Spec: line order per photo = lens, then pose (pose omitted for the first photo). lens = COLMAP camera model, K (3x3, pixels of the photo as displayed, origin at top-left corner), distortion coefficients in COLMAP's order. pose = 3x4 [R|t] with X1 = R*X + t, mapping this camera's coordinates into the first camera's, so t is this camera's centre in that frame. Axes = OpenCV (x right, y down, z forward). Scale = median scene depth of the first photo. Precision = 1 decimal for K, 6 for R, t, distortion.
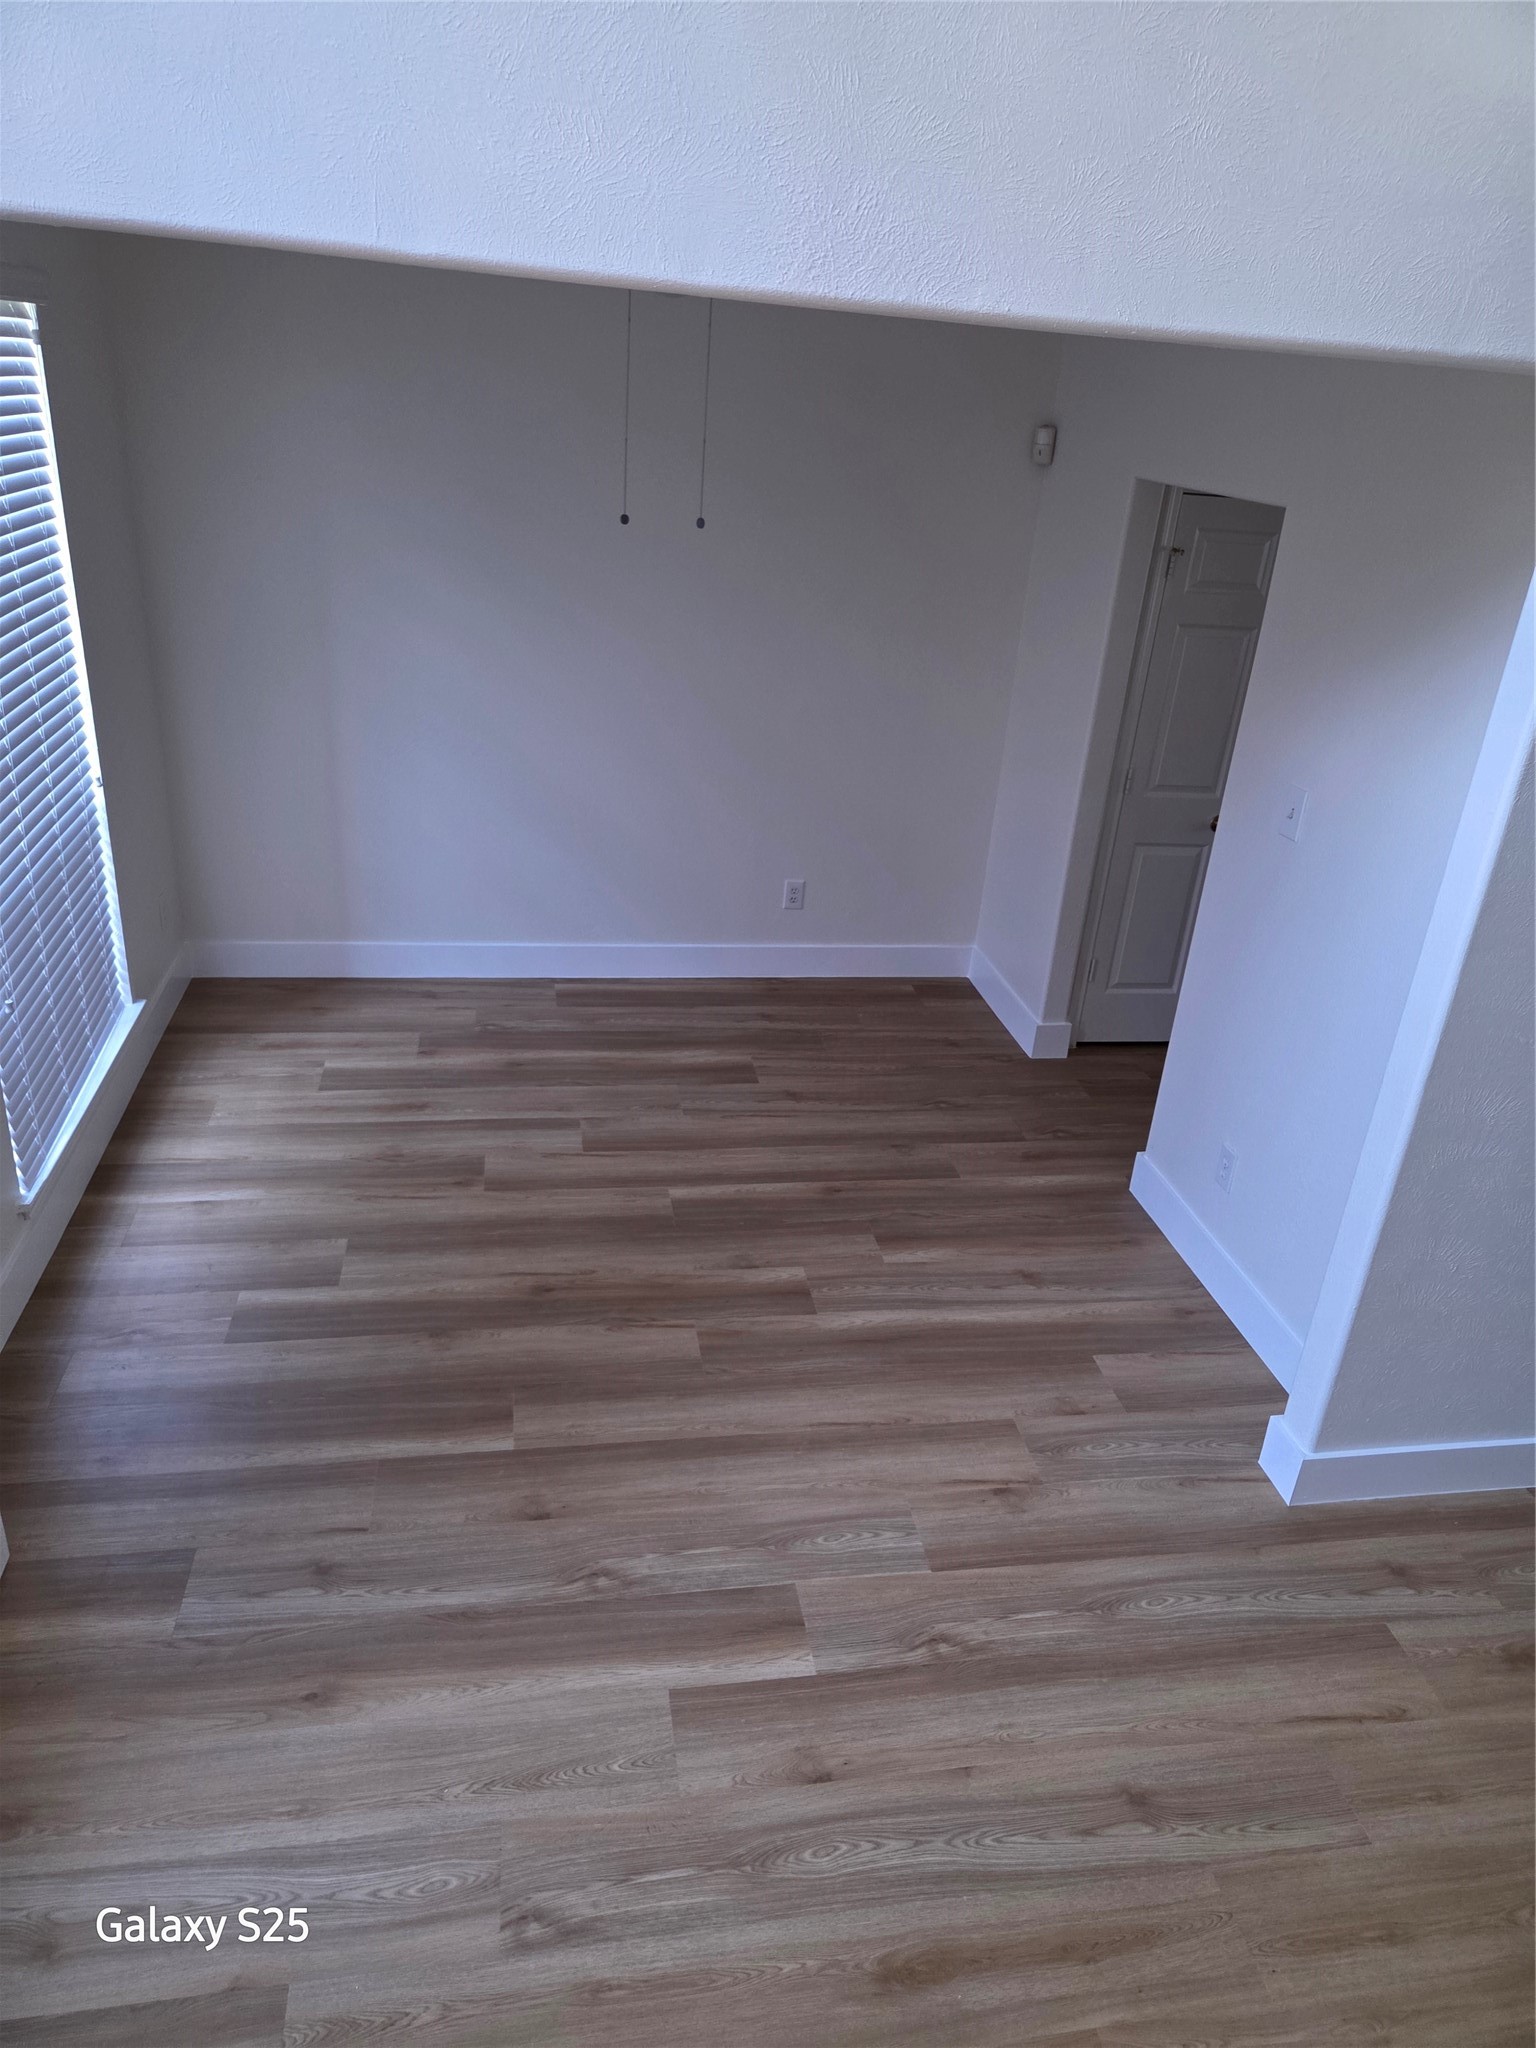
lens RADIAL K [[1363.6, 0, 762.9], [0, 1363.6, 1022.6], [0, 0, 1]] dist [0.074468, -0.052401]
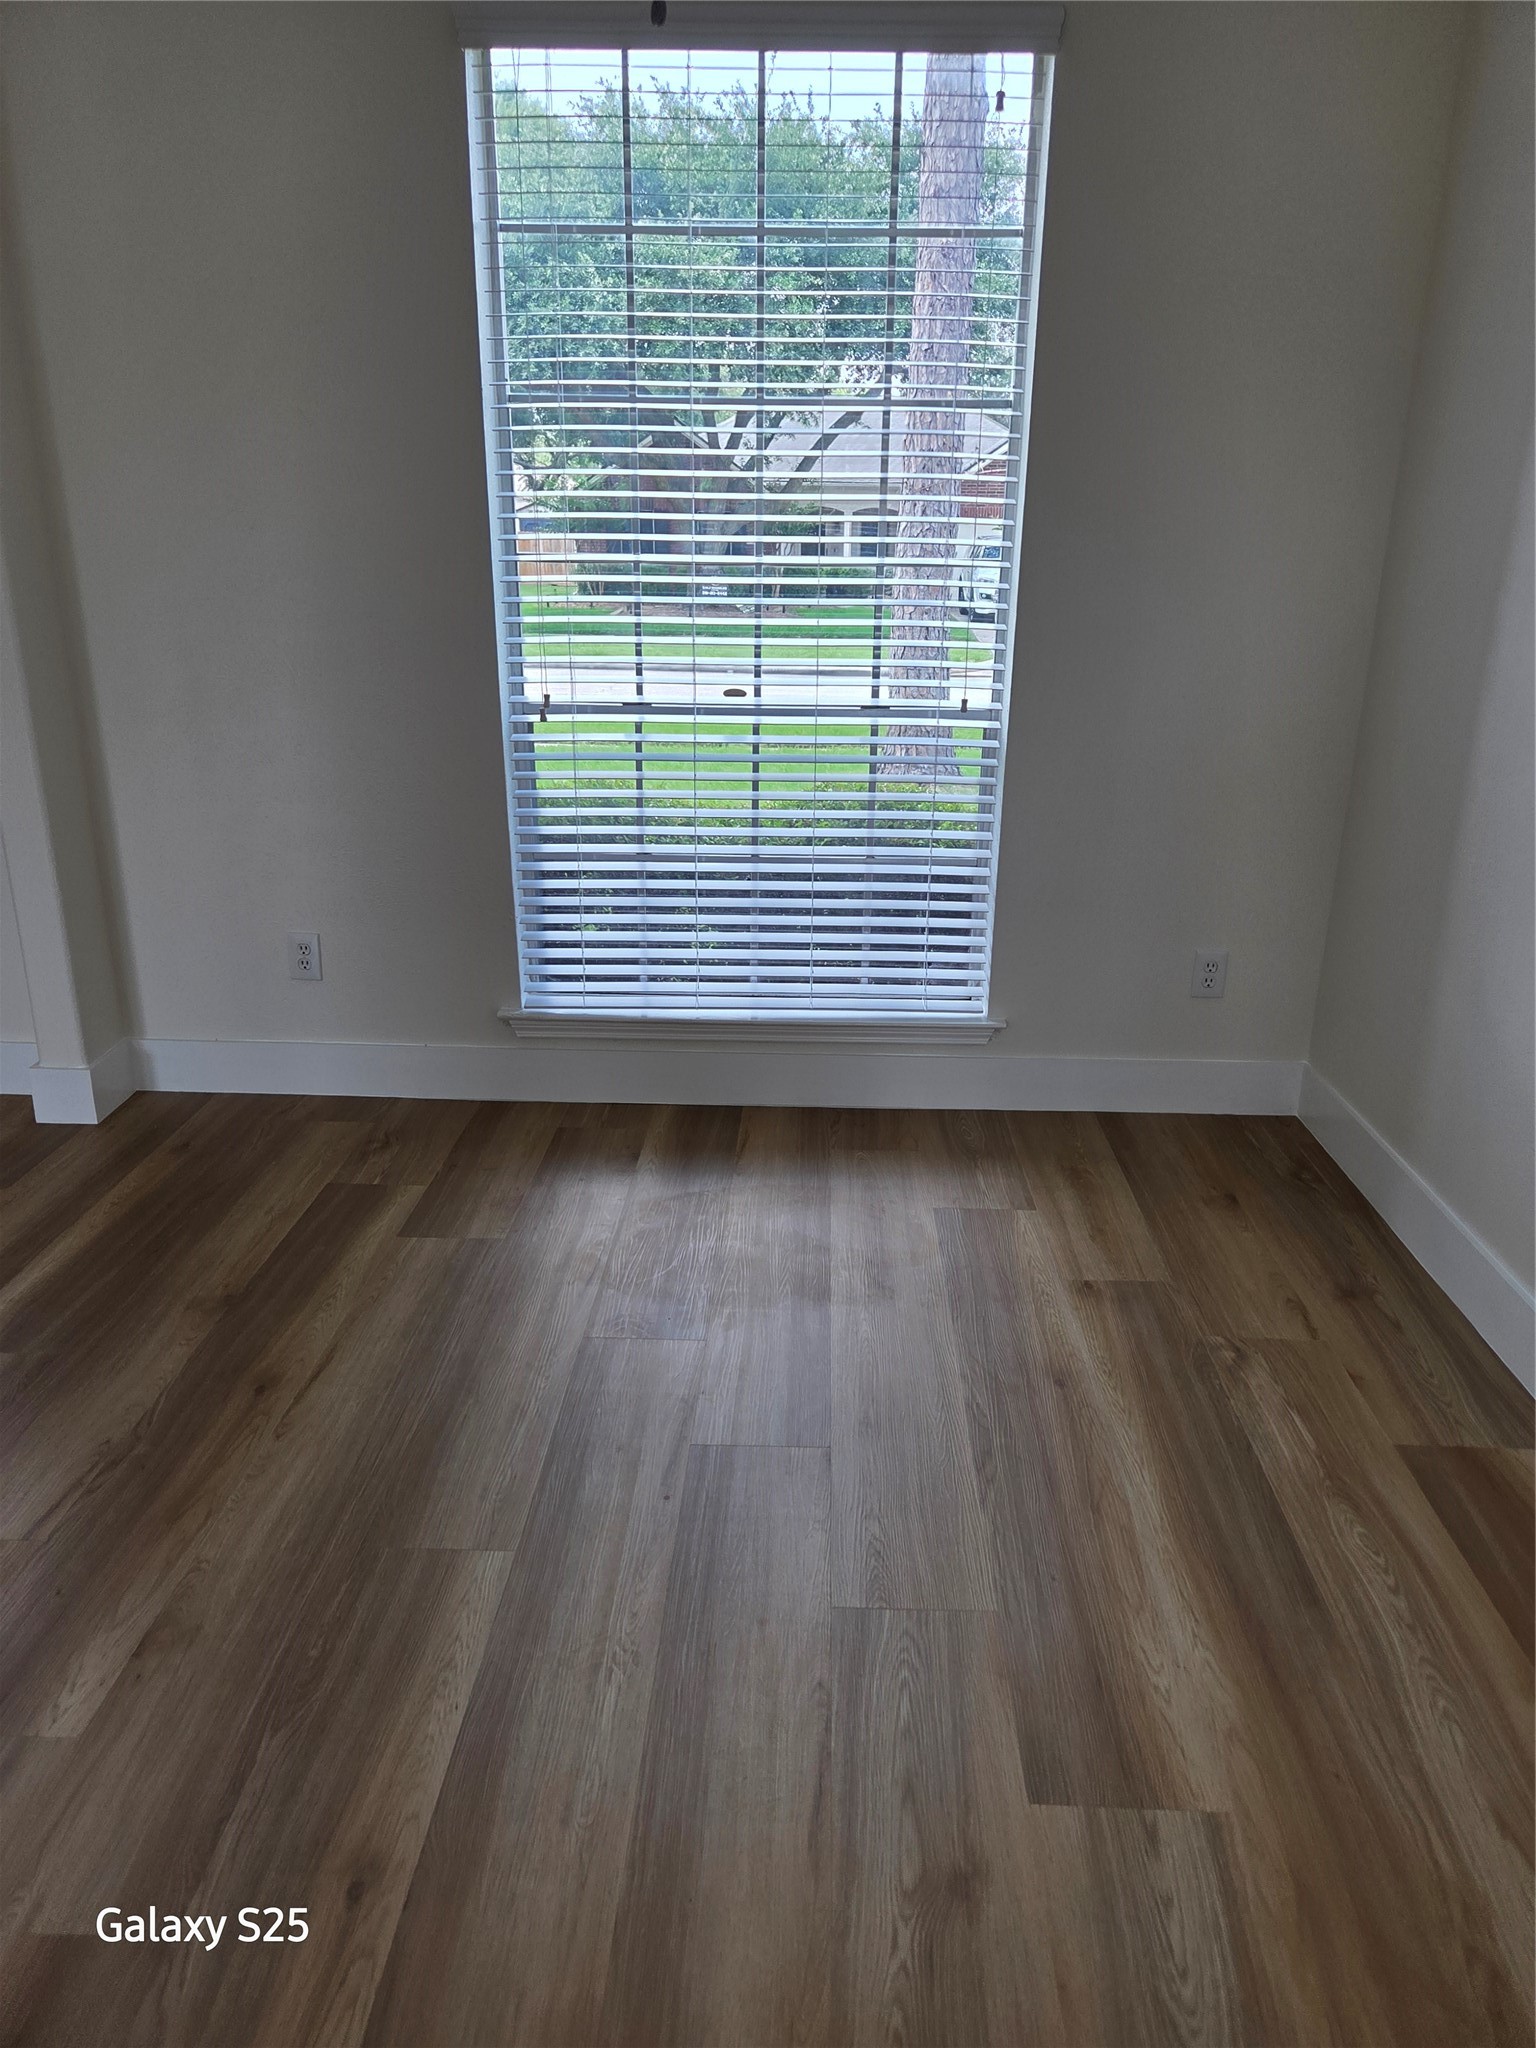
lens RADIAL K [[1363.6, 0, 762.9], [0, 1363.6, 1022.6], [0, 0, 1]] dist [0.074468, -0.052401]
pose [[-0.189615, 0.253319, -0.948618, 0.273994], [-0.426808, 0.848824, 0.311983, -0.187023], [0.884240, 0.464034, -0.052831, 0.890187]]
